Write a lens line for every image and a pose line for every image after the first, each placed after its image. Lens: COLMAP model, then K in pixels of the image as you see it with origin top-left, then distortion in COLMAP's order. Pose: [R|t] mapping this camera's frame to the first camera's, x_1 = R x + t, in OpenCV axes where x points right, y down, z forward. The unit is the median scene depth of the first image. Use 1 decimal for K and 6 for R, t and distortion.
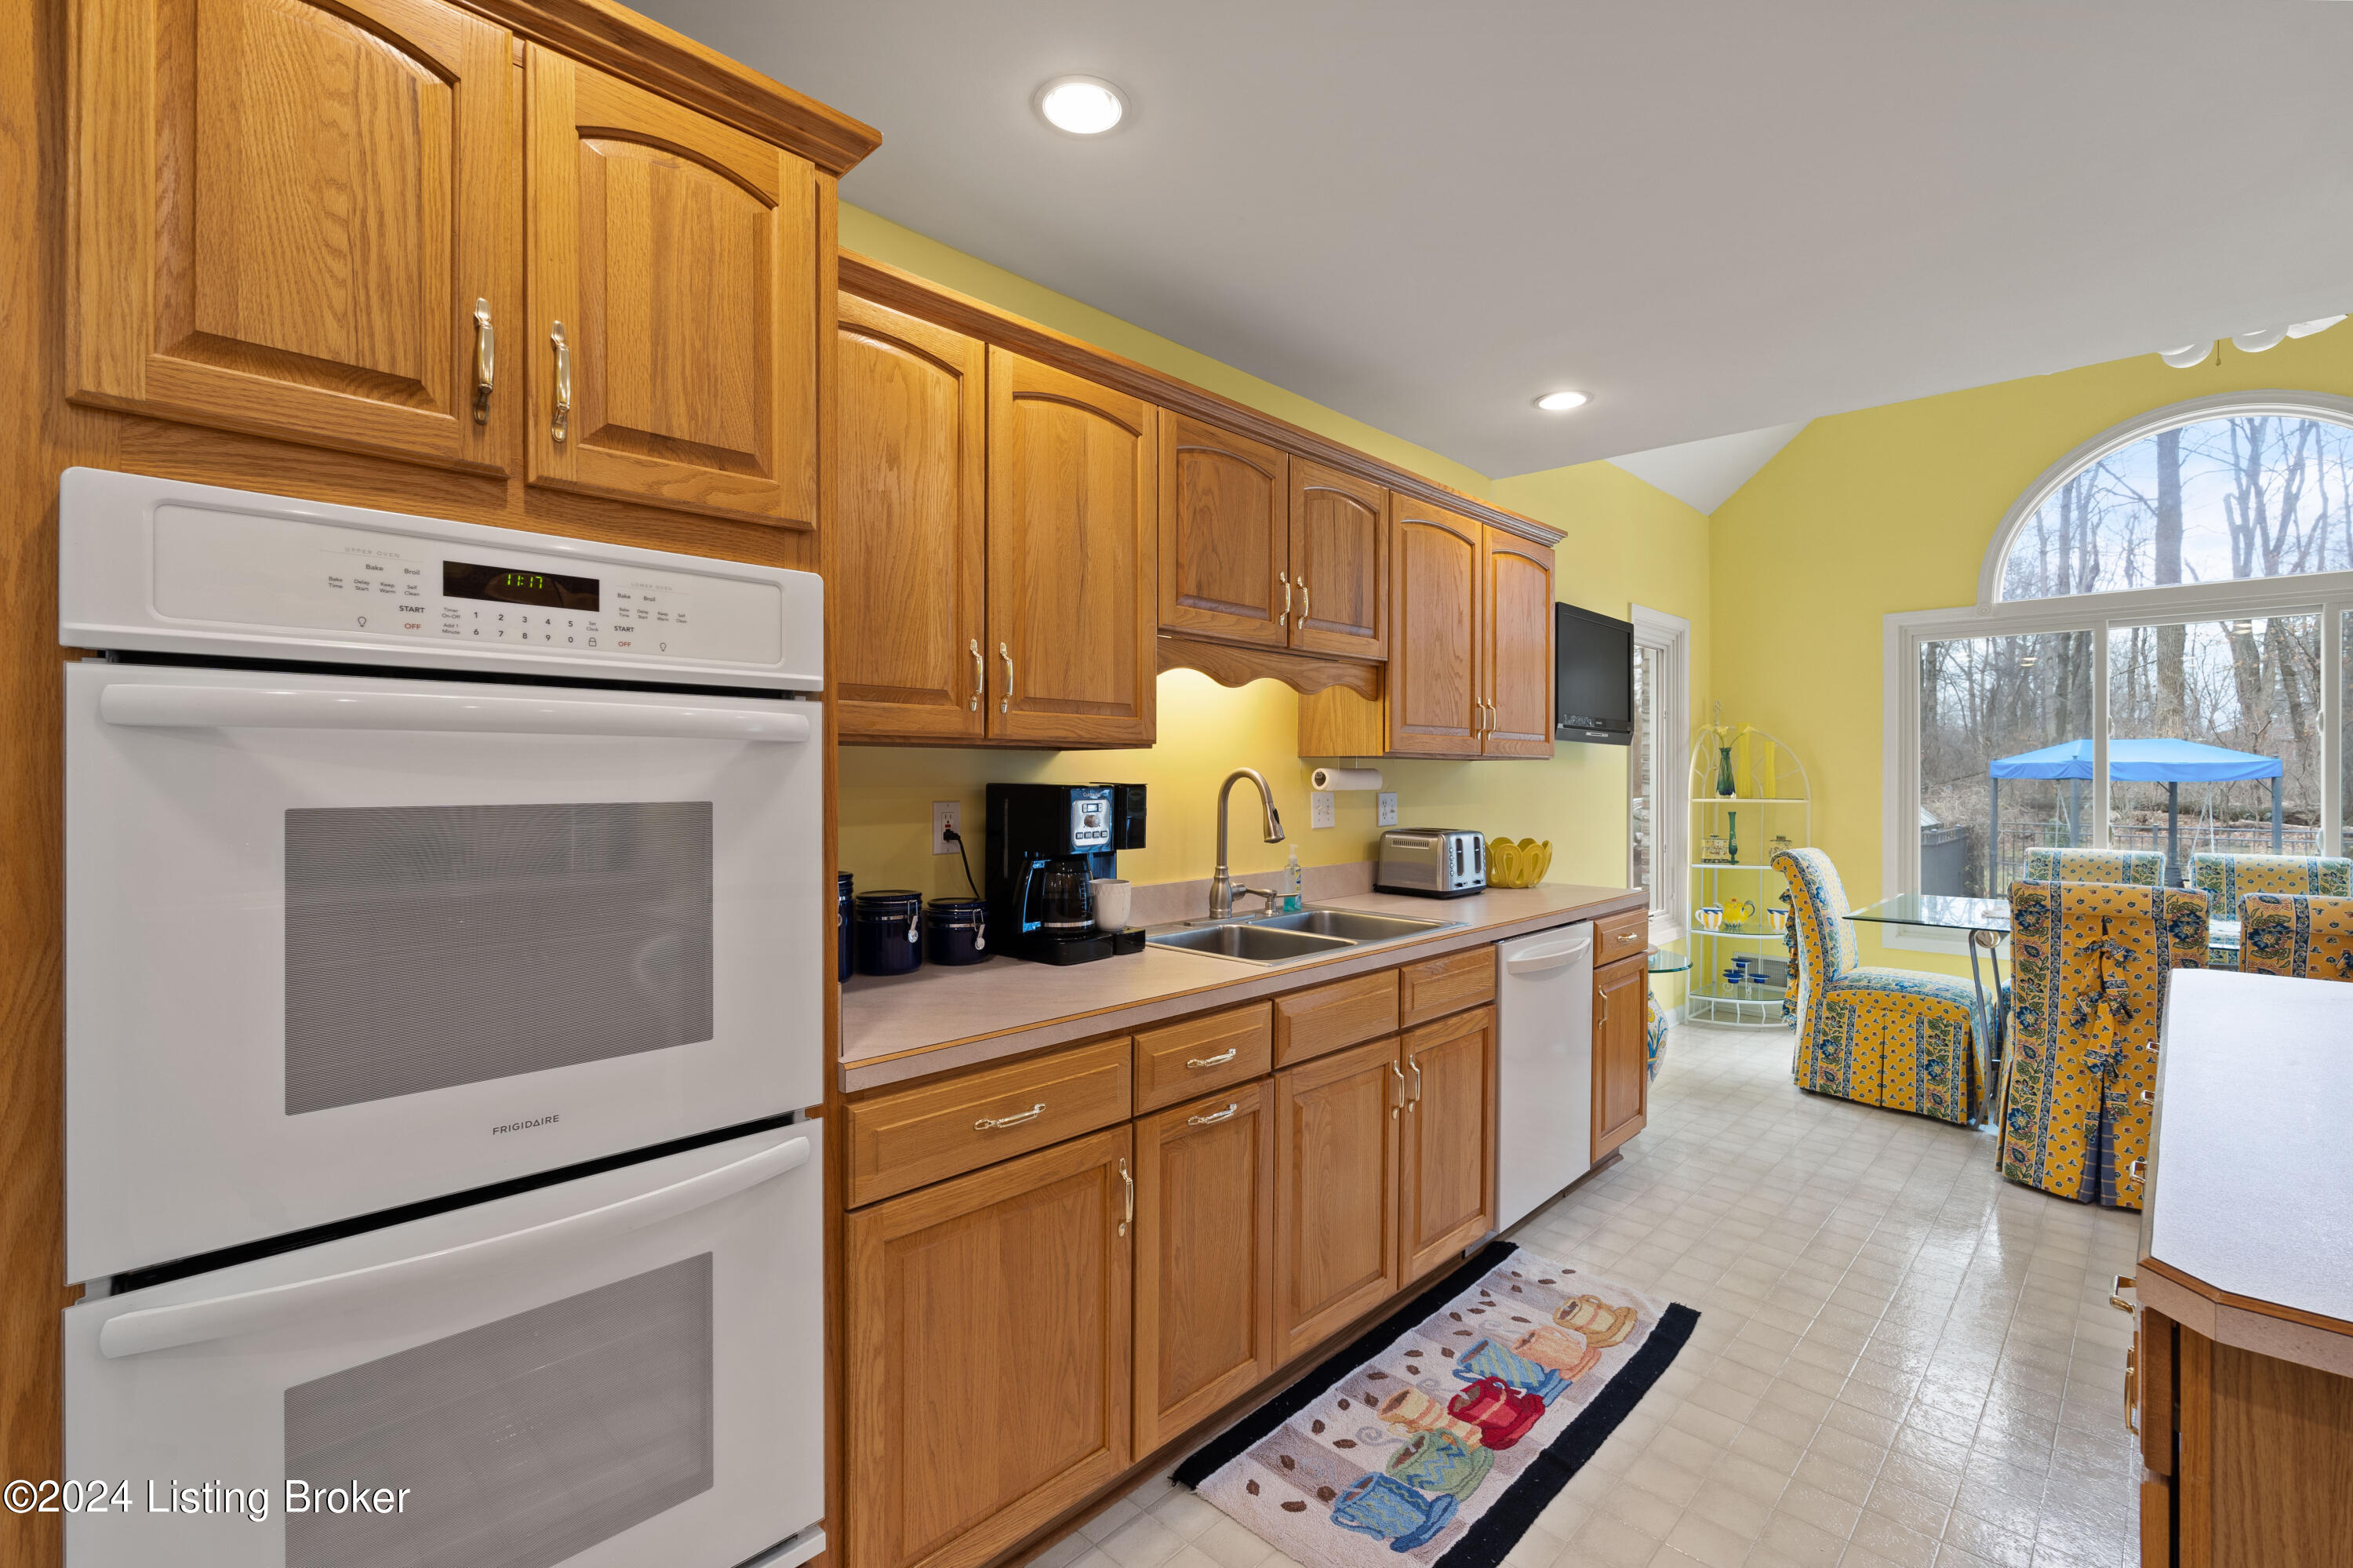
lens RADIAL K [[1049.7, 0, 1172.9], [0, 1049.7, 779.3], [0, 0, 1]] dist [-0.010523, -0.000242]
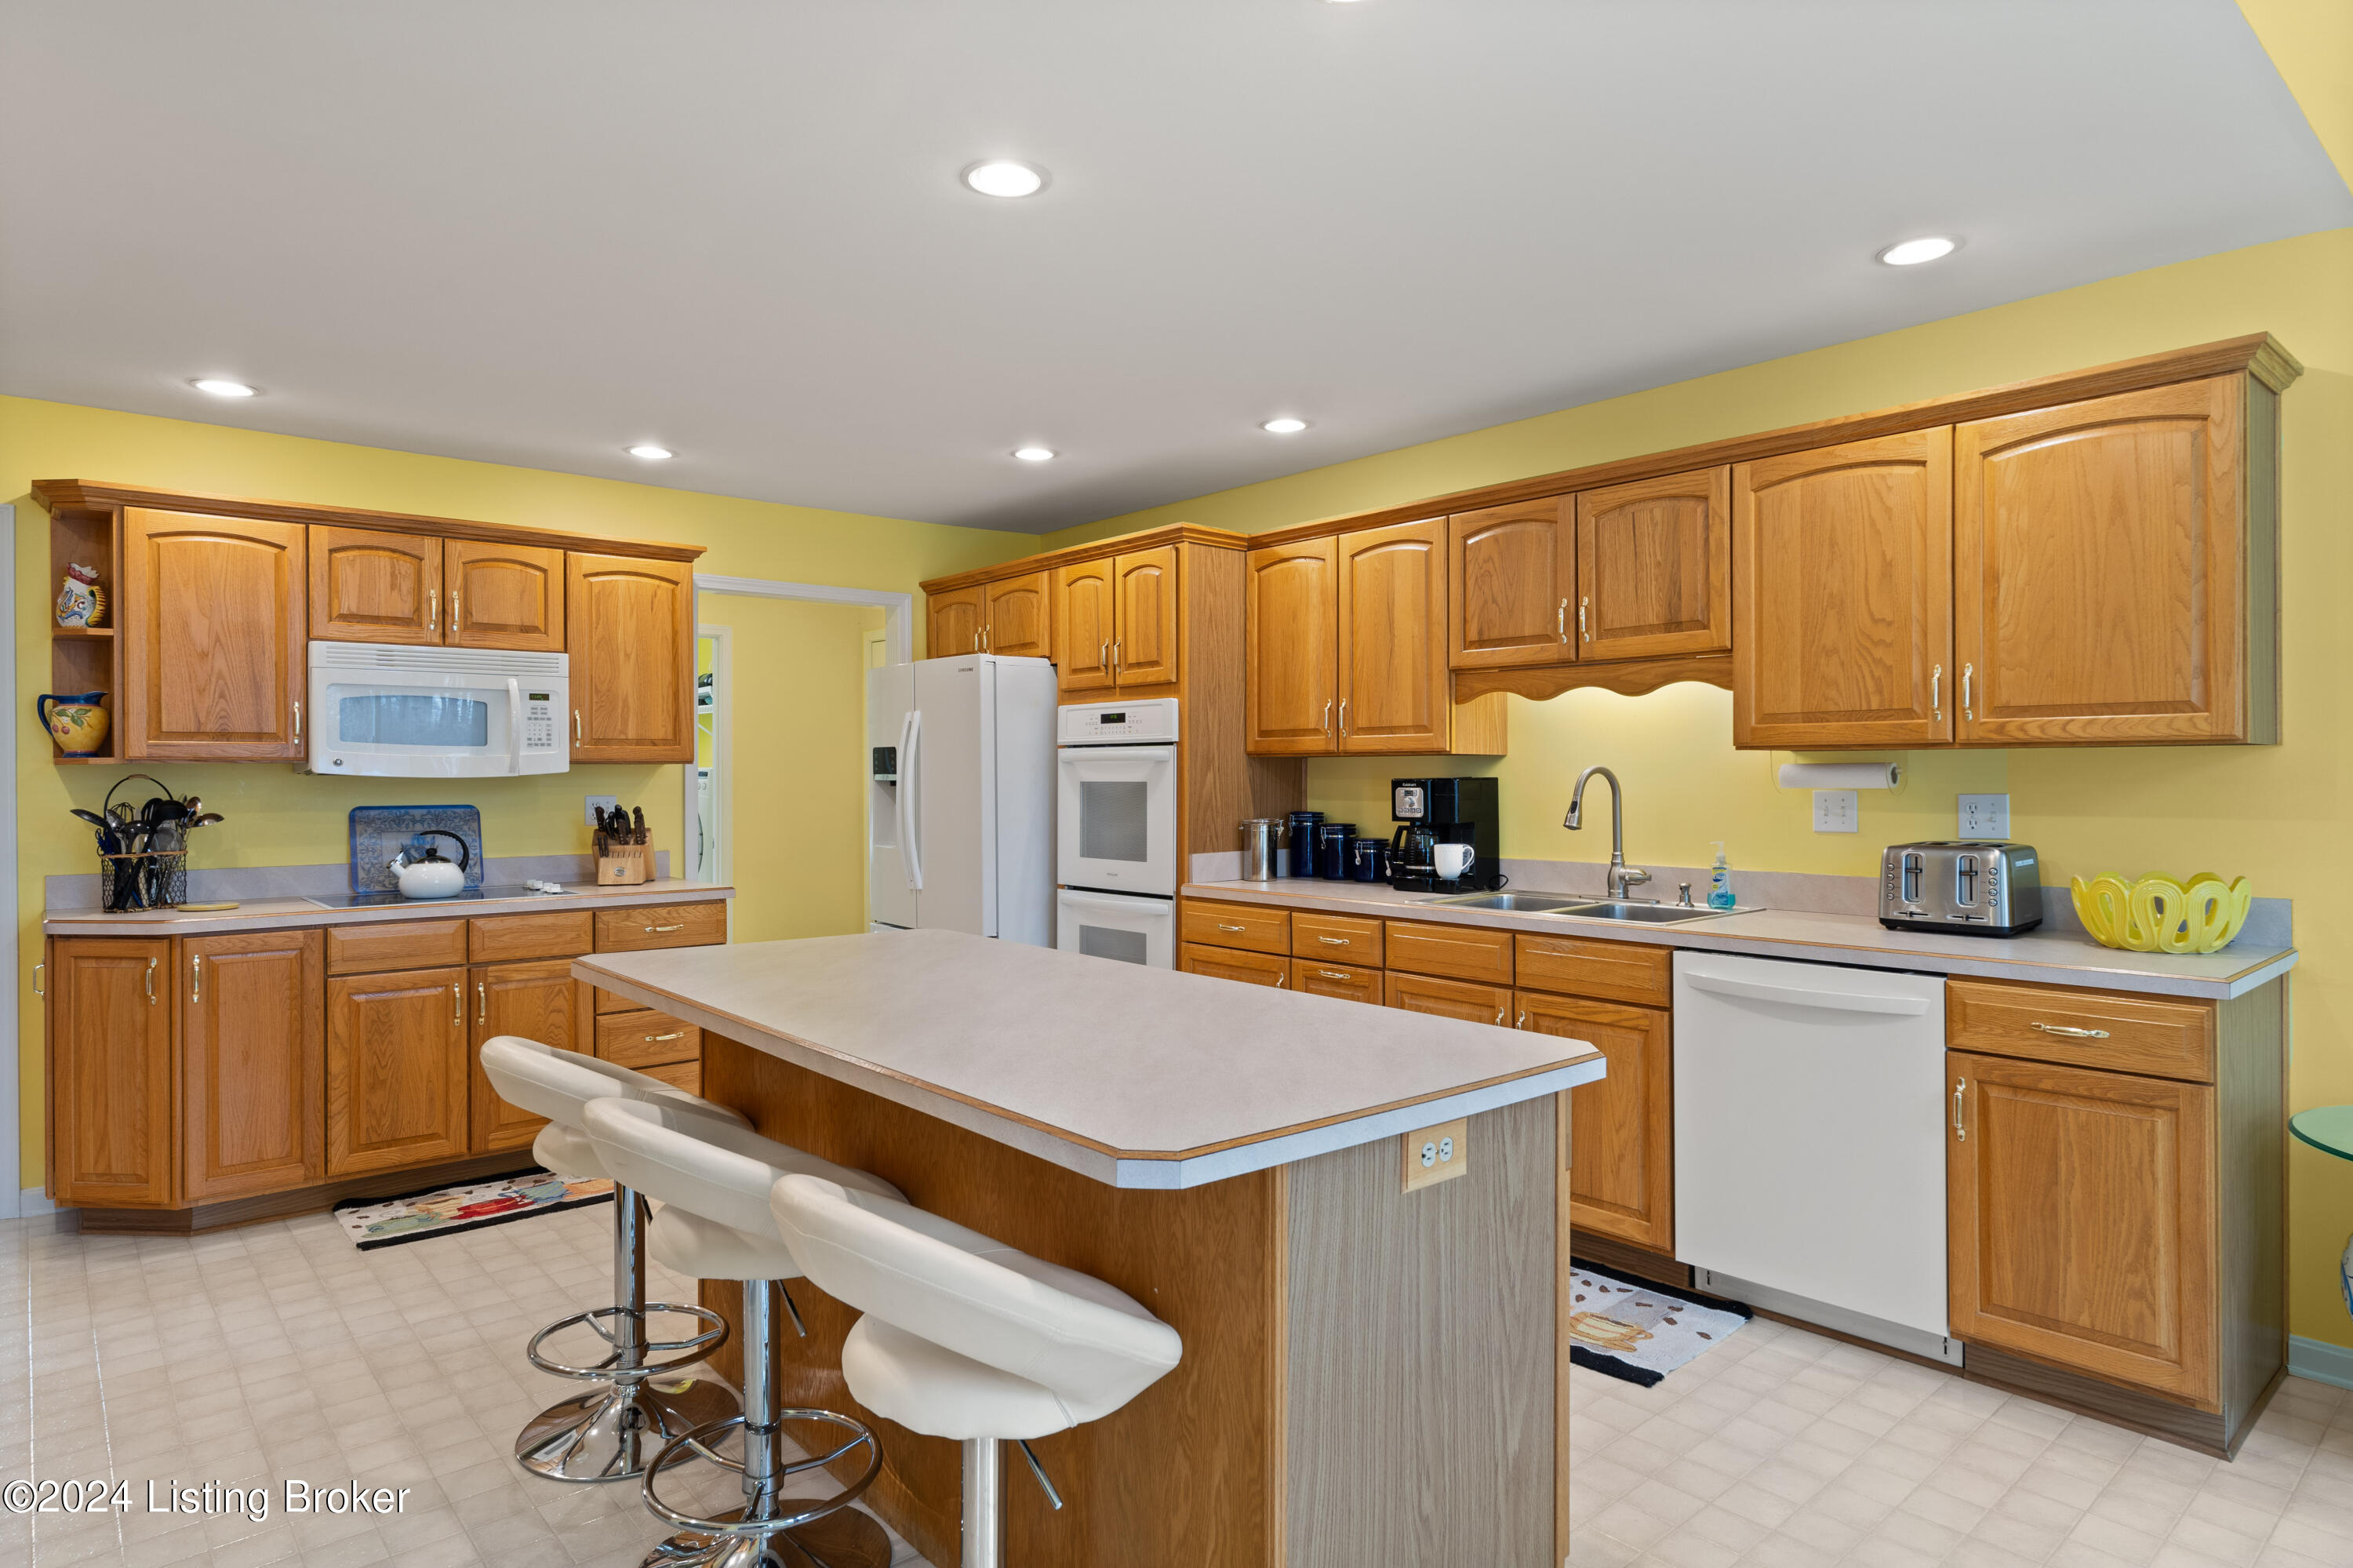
lens RADIAL K [[1347.5, 0, 1177.9], [0, 1347.5, 785.1], [0, 0, 1]] dist [-0.002381, -0.000909]
pose [[-0.091836, 0.002700, -0.995770, 1.961593], [-0.005573, 0.999979, 0.003226, 0.010761], [0.995759, 0.005846, -0.091819, 0.841933]]
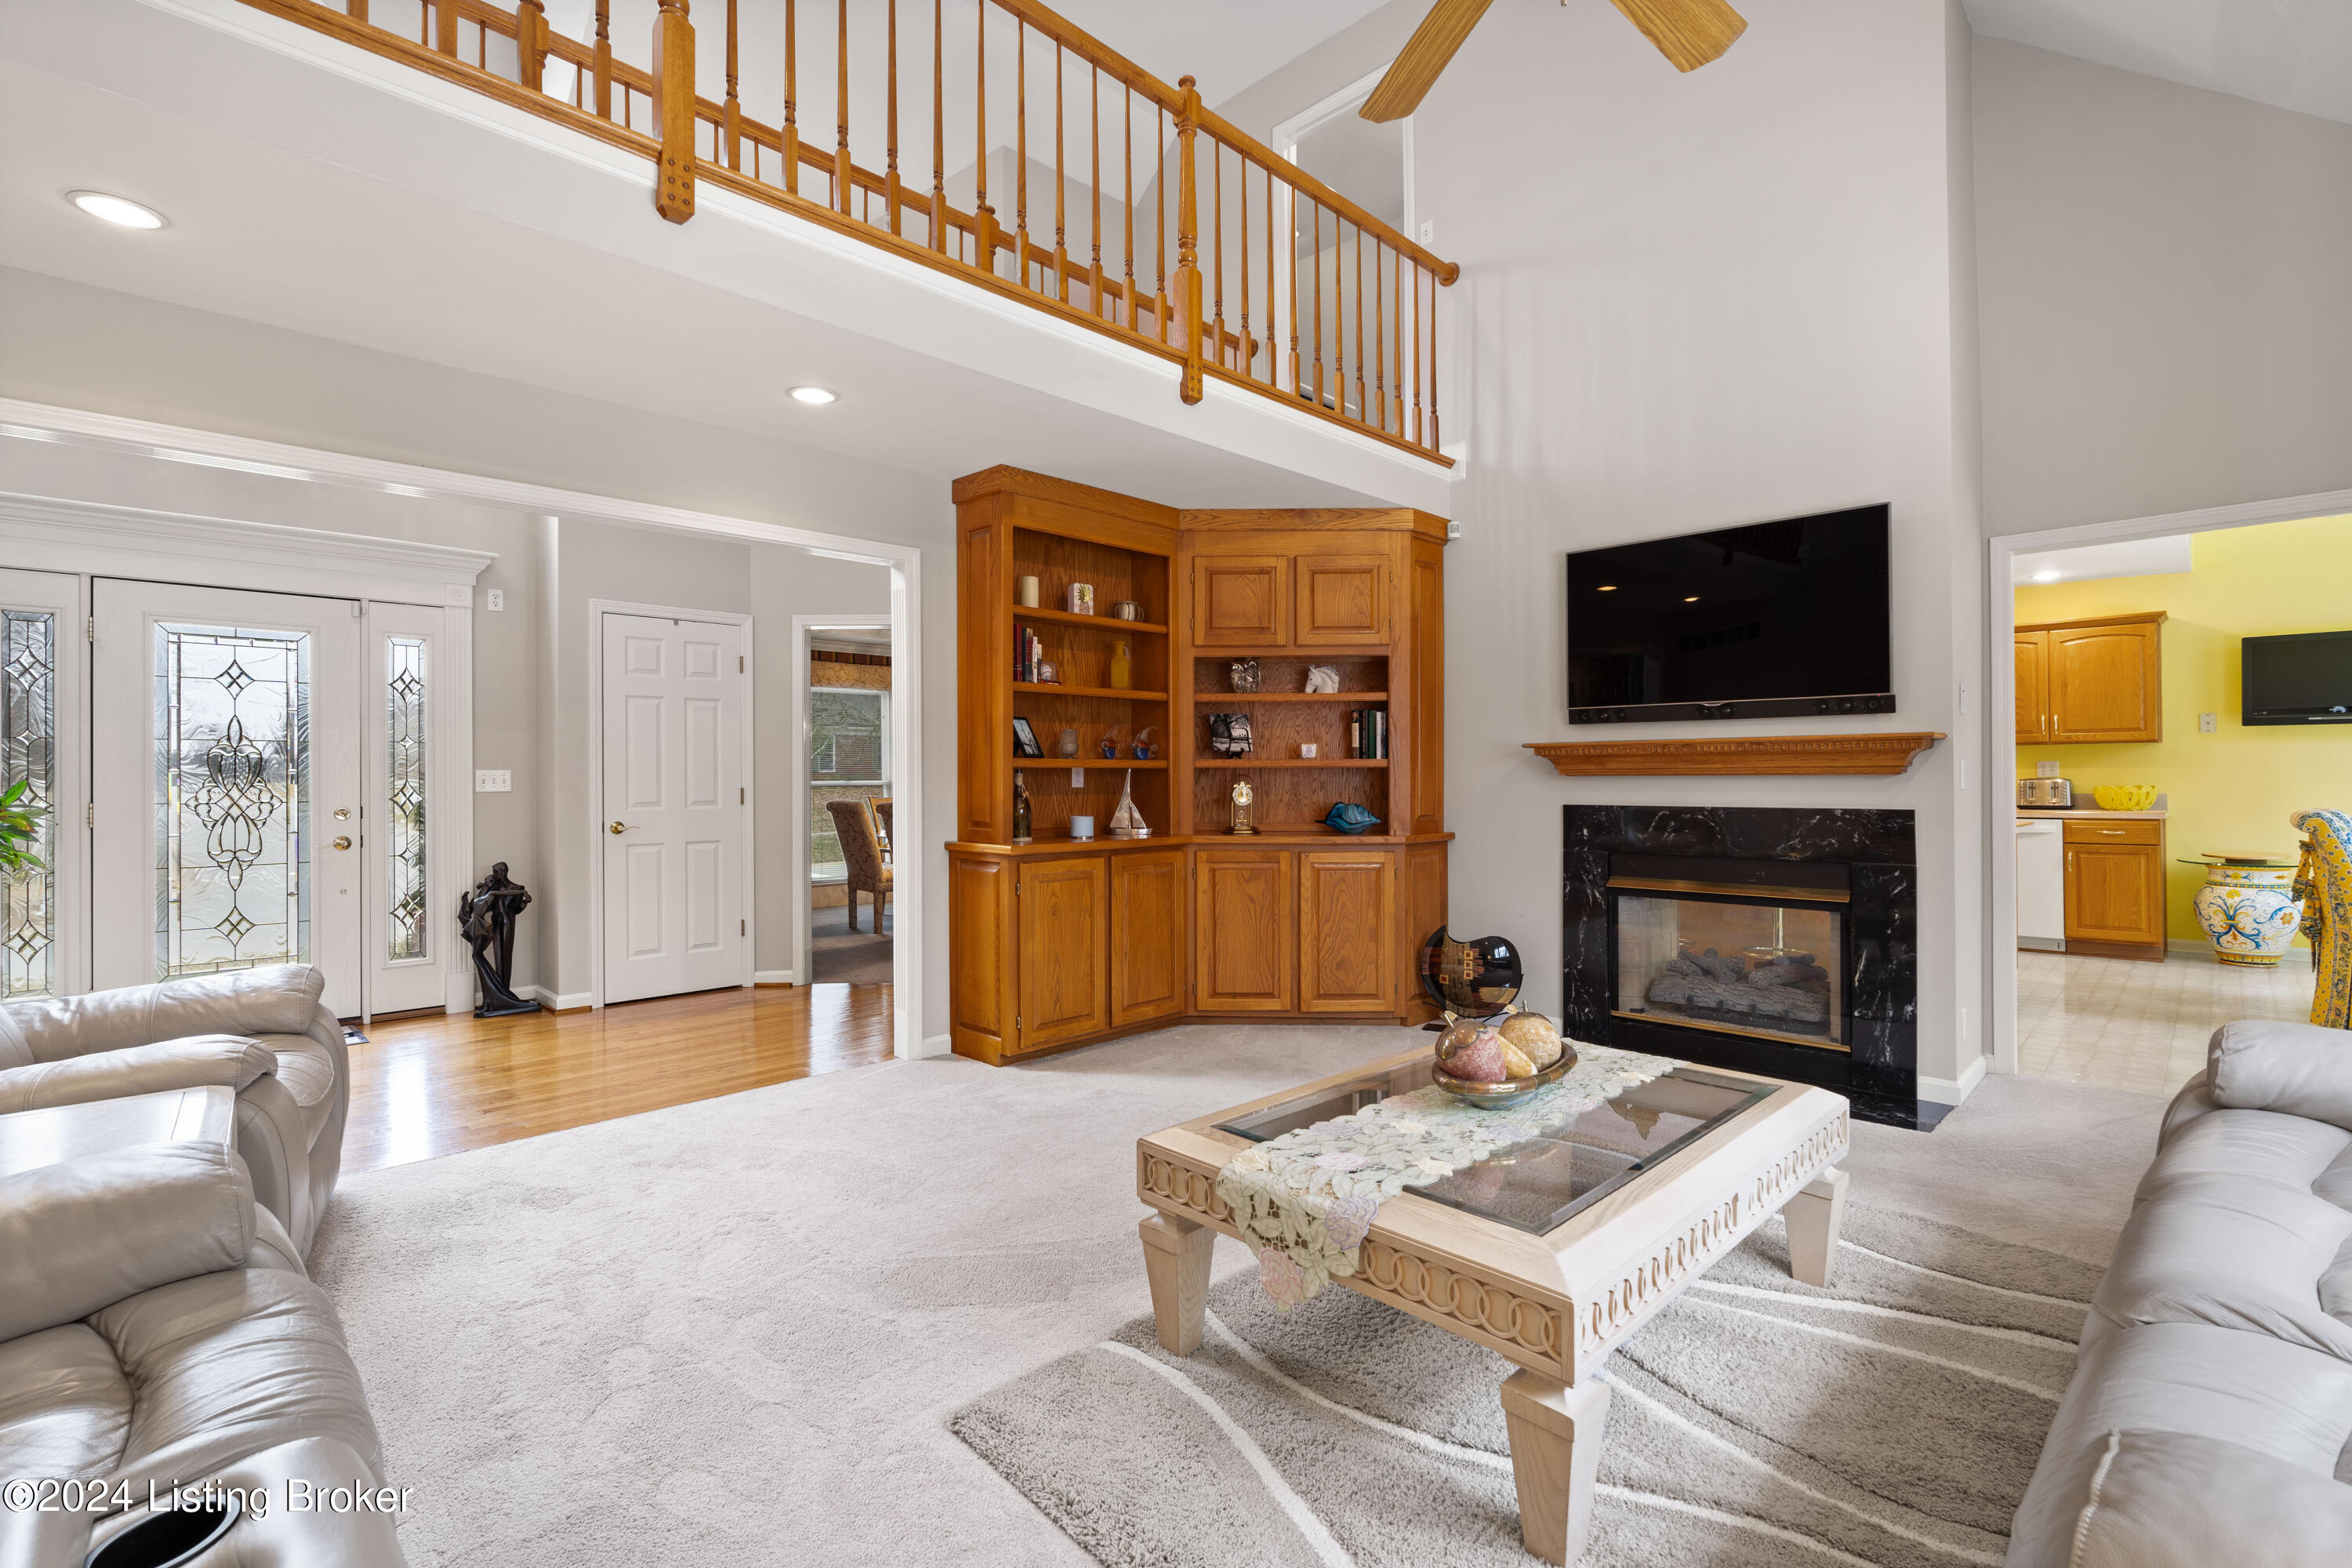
lens RADIAL K [[1049.3, 0, 1172.7], [0, 1049.3, 776.7], [0, 0, 1]] dist [-0.010523, -0.000242]
pose [[-0.049431, -0.006945, -0.998753, 3.726723], [0.000498, 0.999976, -0.006978, 0.090669], [0.998777, -0.000842, -0.049427, -0.944891]]
